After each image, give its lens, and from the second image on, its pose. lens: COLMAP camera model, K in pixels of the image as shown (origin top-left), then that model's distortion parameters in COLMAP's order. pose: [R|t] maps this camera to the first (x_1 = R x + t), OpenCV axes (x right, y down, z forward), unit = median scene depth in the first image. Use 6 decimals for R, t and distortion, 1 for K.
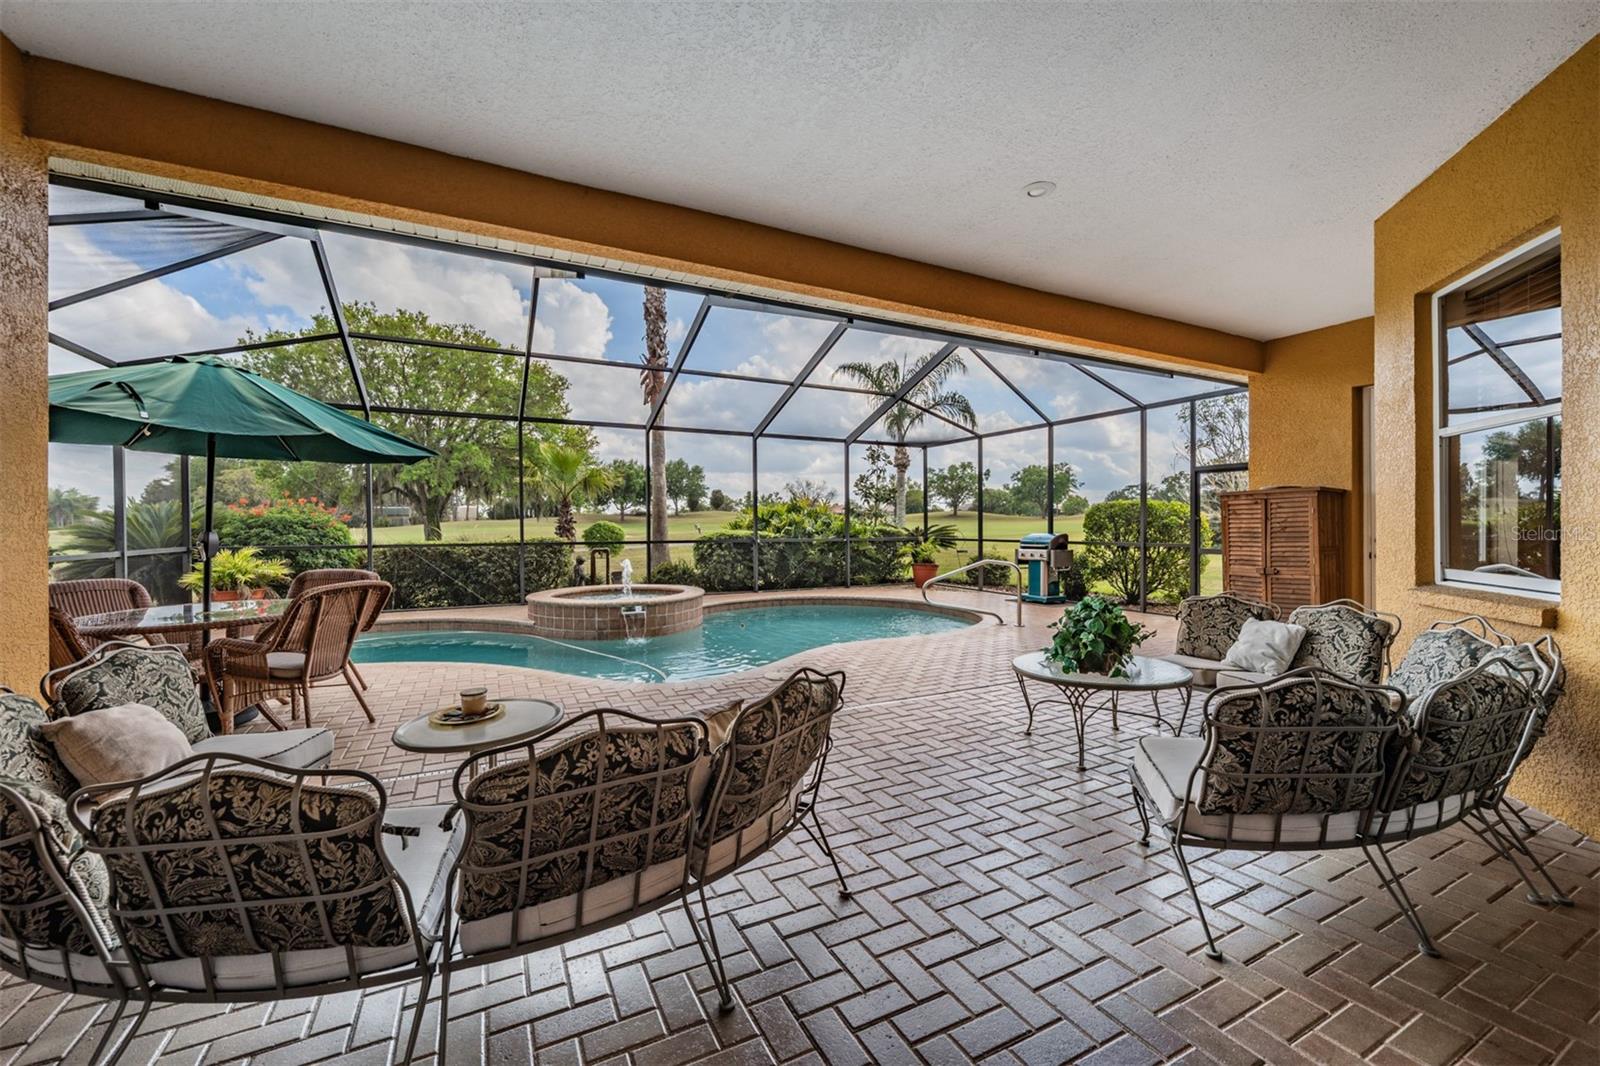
lens RADIAL K [[624.6, 0, 798.7], [0, 624.6, 529.2], [0, 0, 1]] dist [-0.000189, 0.000085]
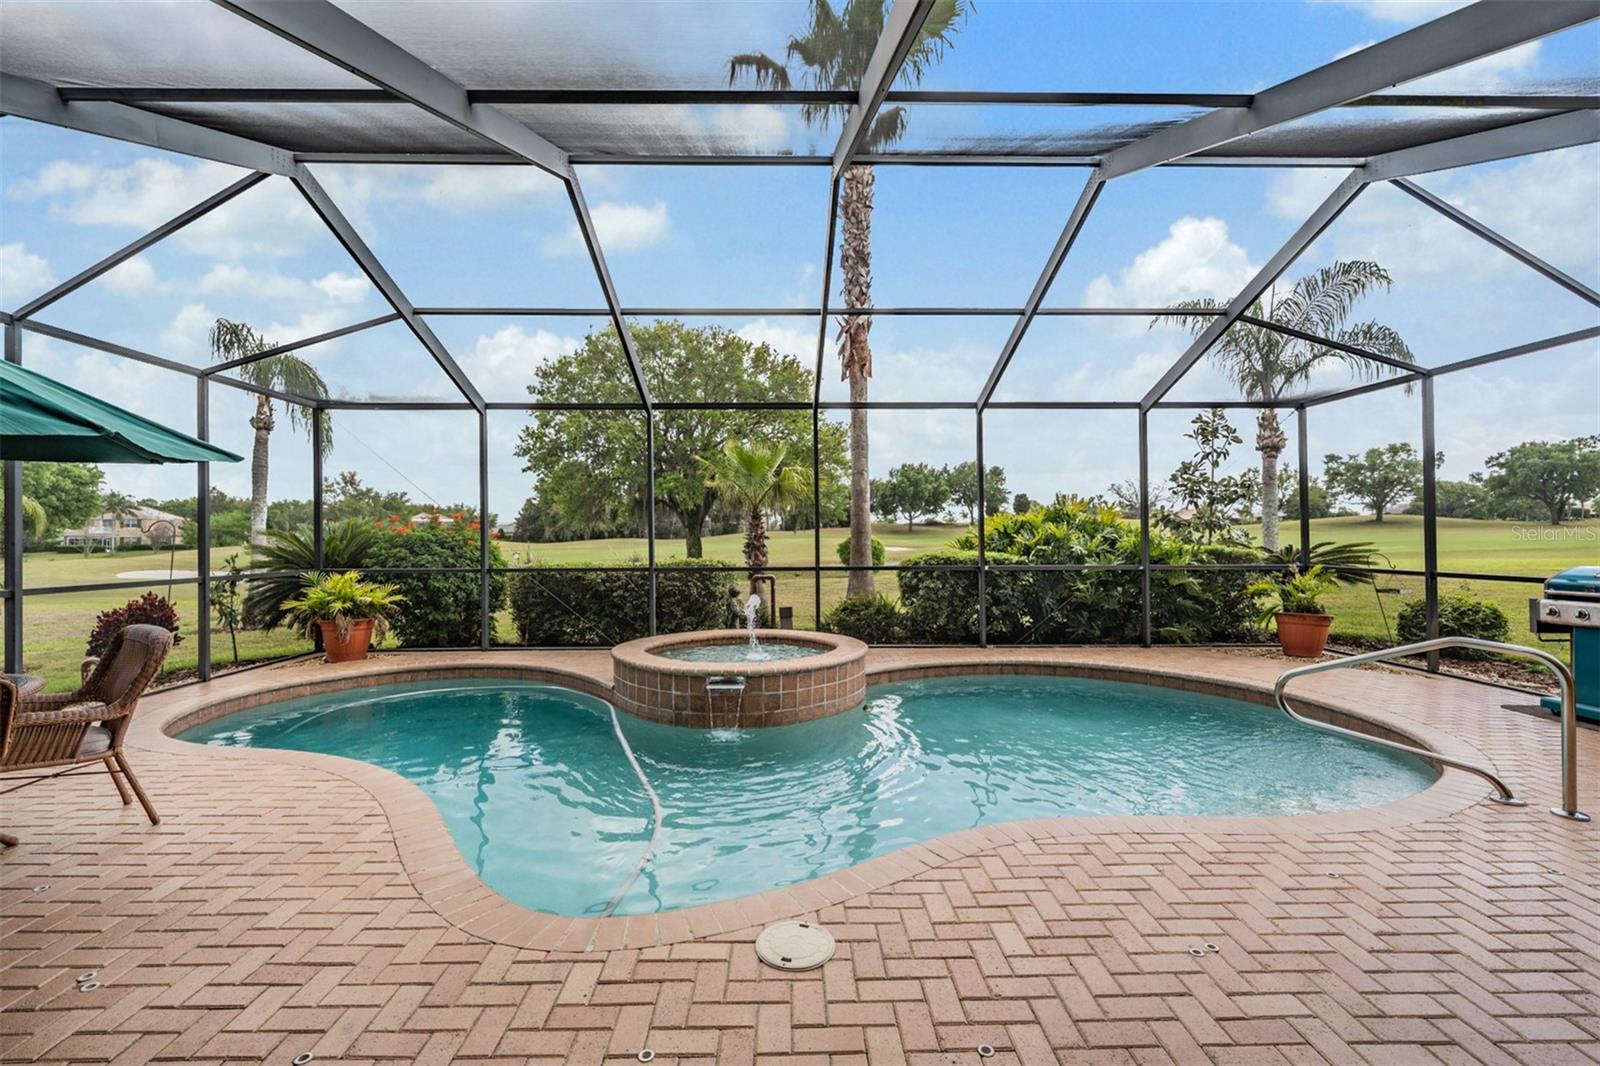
lens RADIAL K [[692.6, 0, 794.3], [0, 692.6, 526.0], [0, 0, 1]] dist [-0.002130, -0.000279]
pose [[0.897067, -0.008071, -0.441822, 0.064589], [-0.000738, 0.999804, -0.019763, -0.009300], [0.441895, 0.018055, 0.896885, 0.229622]]
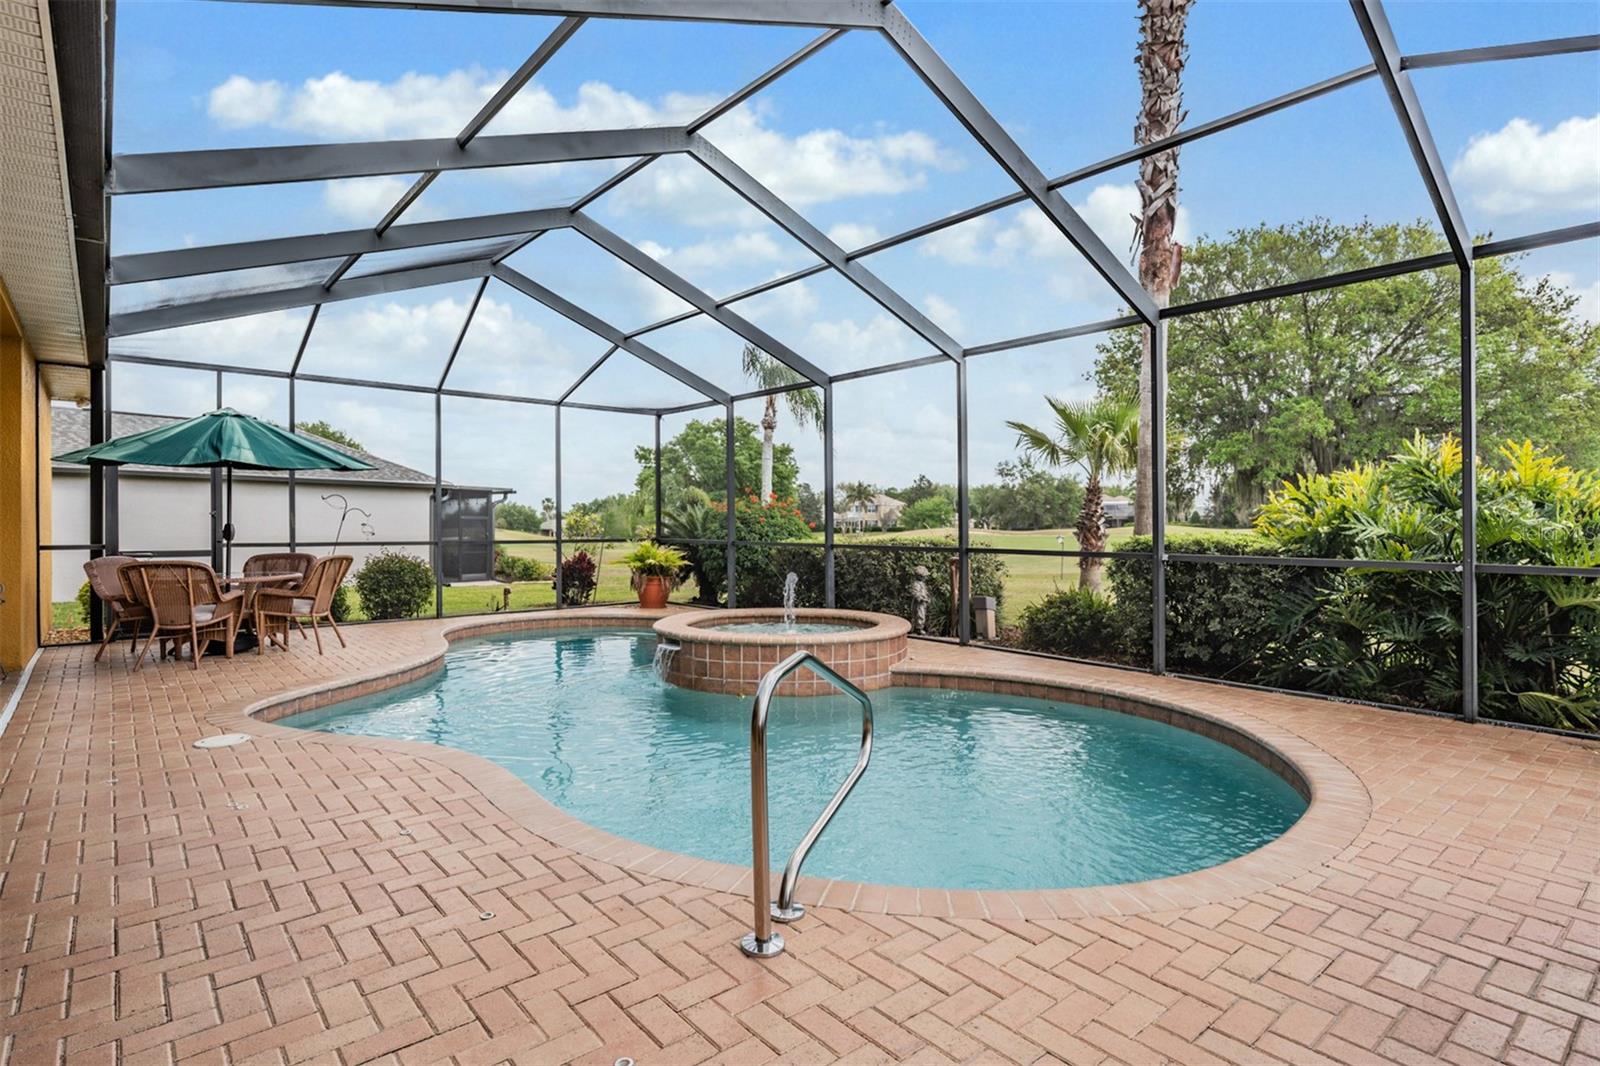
lens RADIAL K [[809.6, 0, 800.0], [0, 809.6, 533.0], [0, 0, 1]] dist [0.000493, 0.000097]
pose [[0.234660, 0.016082, -0.971944, 0.376515], [-0.009683, 0.999852, 0.014206, -0.004567], [0.972029, 0.006078, 0.234781, 0.540391]]
